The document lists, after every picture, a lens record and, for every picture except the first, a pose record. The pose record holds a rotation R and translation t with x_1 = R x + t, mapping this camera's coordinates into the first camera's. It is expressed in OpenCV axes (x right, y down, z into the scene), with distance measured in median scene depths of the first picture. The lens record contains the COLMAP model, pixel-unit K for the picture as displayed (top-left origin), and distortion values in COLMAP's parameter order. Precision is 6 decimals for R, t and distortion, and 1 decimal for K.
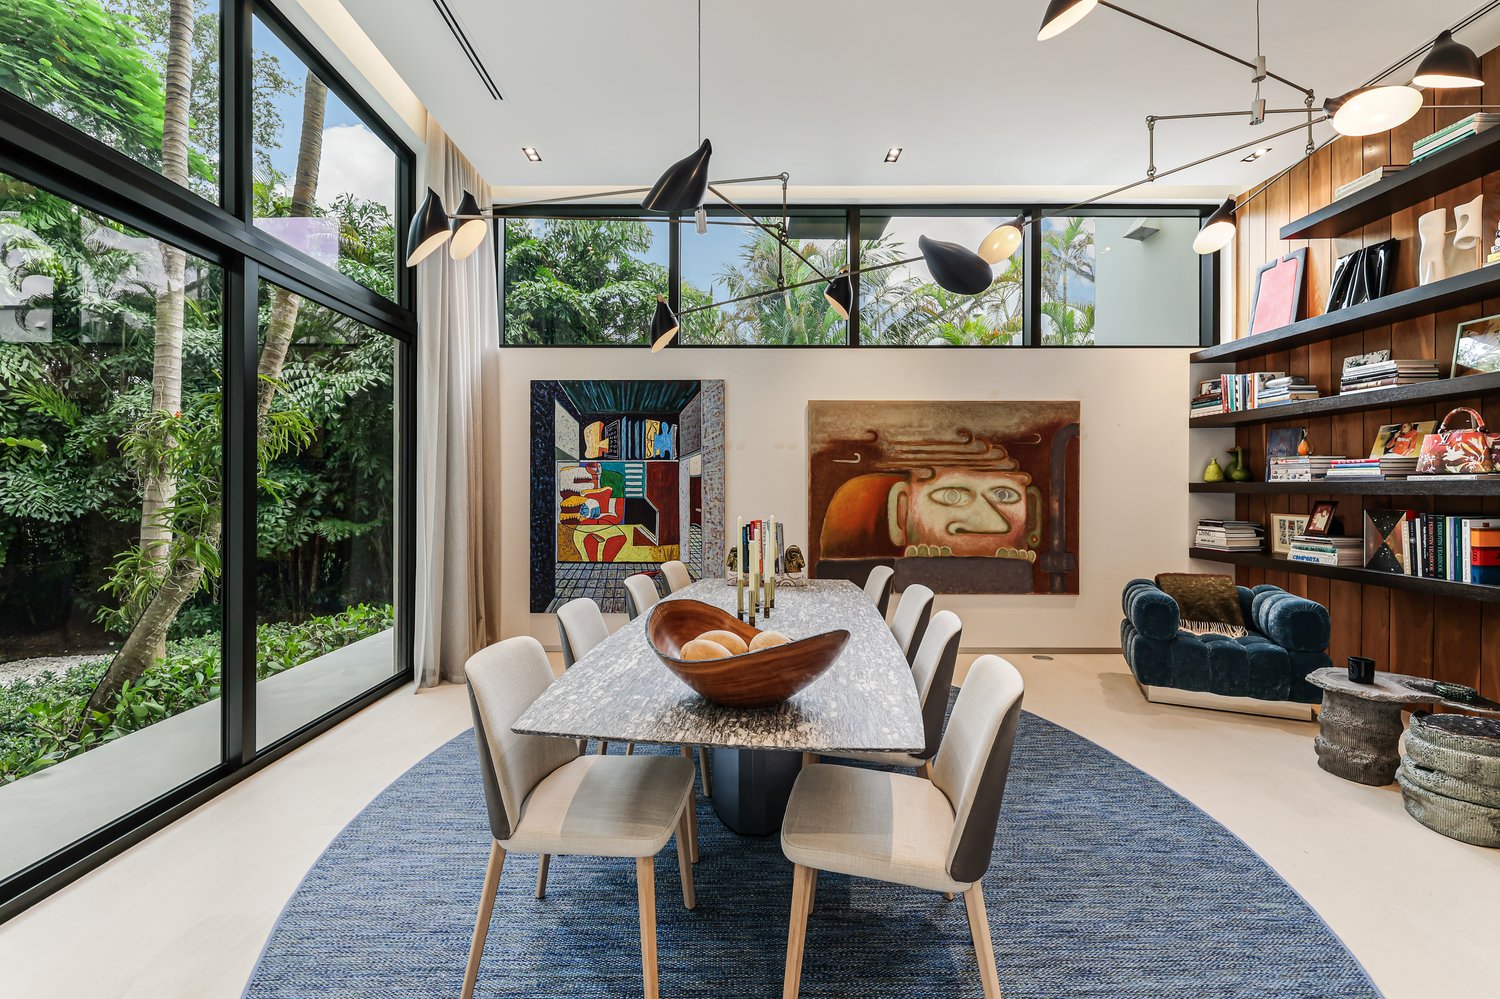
lens RADIAL K [[636.6, 0, 745.5], [0, 636.6, 497.3], [0, 0, 1]] dist [0.003705, -0.000739]
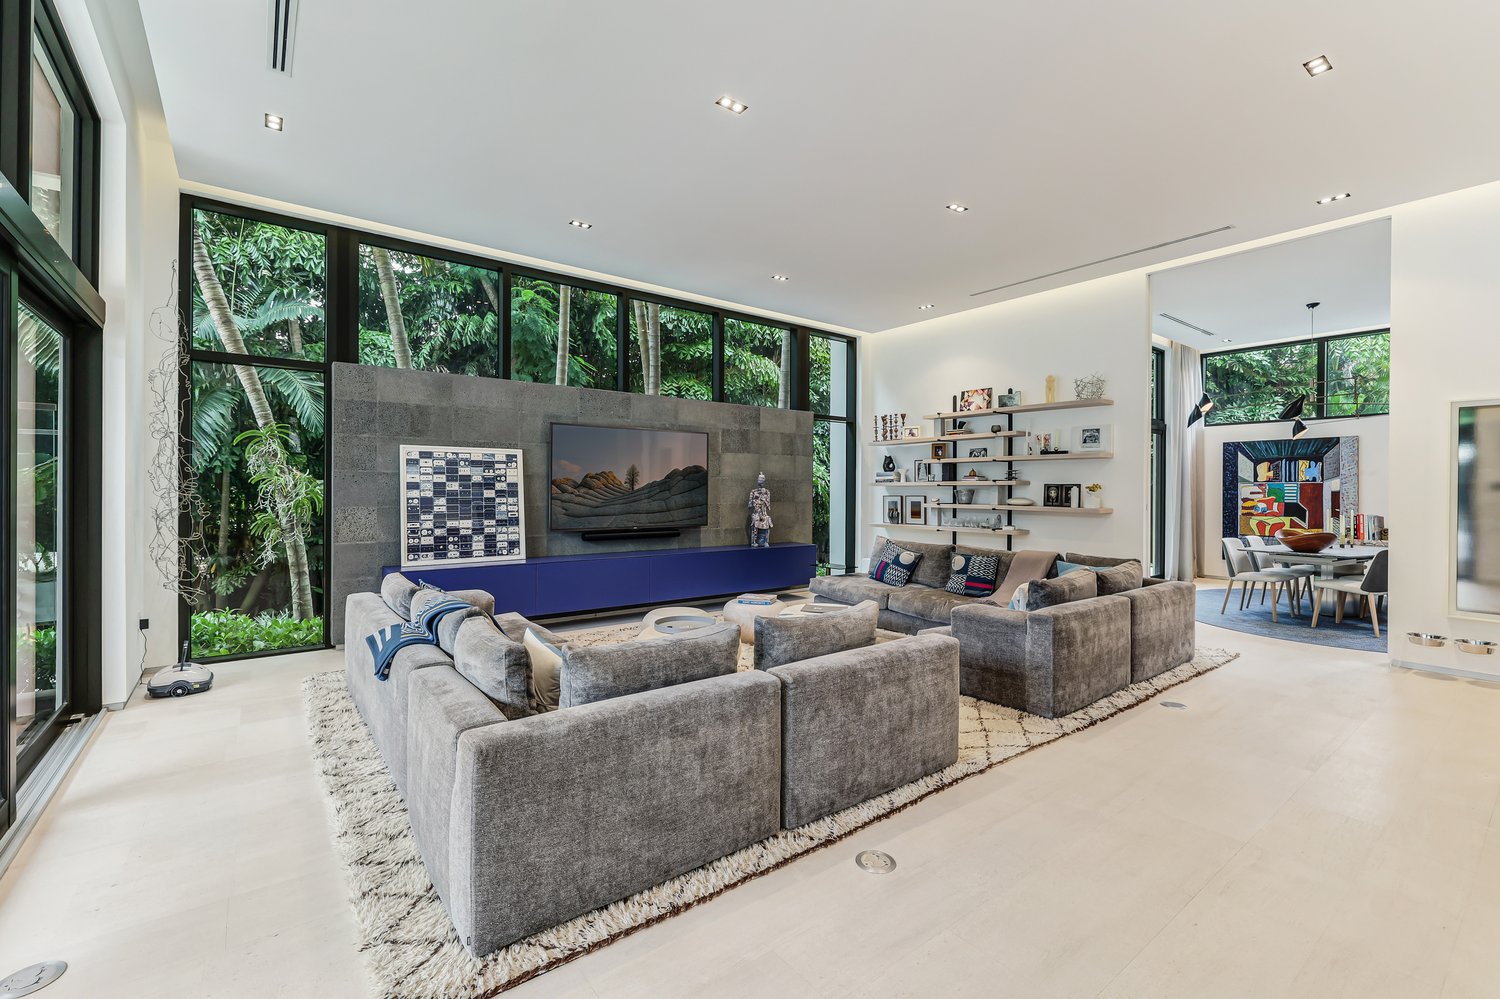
lens RADIAL K [[636.6, 0, 737.8], [0, 636.6, 490.2], [0, 0, 1]] dist [0.003705, -0.000739]
pose [[0.609150, 0.003413, -0.793048, 0.318615], [-0.003426, 0.999993, 0.001672, -0.032628], [0.793048, 0.001699, 0.609157, -1.411437]]
